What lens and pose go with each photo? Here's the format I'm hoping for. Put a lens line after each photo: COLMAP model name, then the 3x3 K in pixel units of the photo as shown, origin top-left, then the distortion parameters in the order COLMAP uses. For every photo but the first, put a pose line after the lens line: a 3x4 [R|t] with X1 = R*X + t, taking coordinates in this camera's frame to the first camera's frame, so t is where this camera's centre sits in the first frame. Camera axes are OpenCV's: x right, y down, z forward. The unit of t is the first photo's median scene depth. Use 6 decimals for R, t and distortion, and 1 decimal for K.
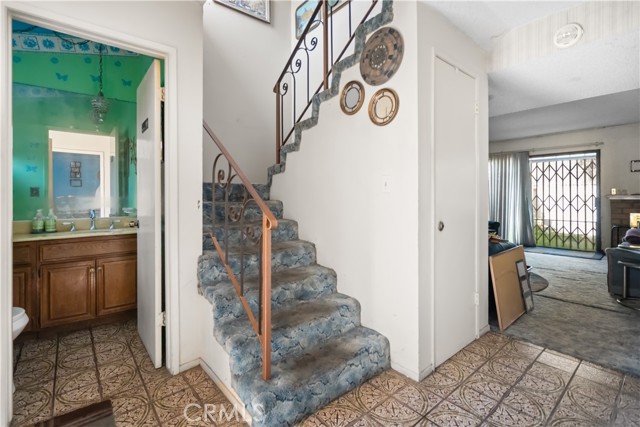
lens RADIAL K [[294.9, 0, 319.5], [0, 294.9, 196.4], [0, 0, 1]] dist [-0.001974, -0.000590]
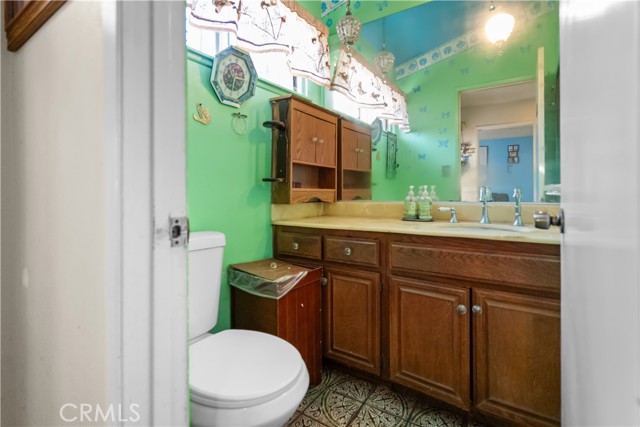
lens RADIAL K [[295.1, 0, 351.9], [0, 295.1, 192.6], [0, 0, 1]] dist [-0.001211, -0.000152]
pose [[0.317620, -0.000642, -0.948218, -0.098737], [0.002978, 0.999996, 0.000320, 0.016414], [0.948213, -0.002926, 0.317621, 0.179892]]
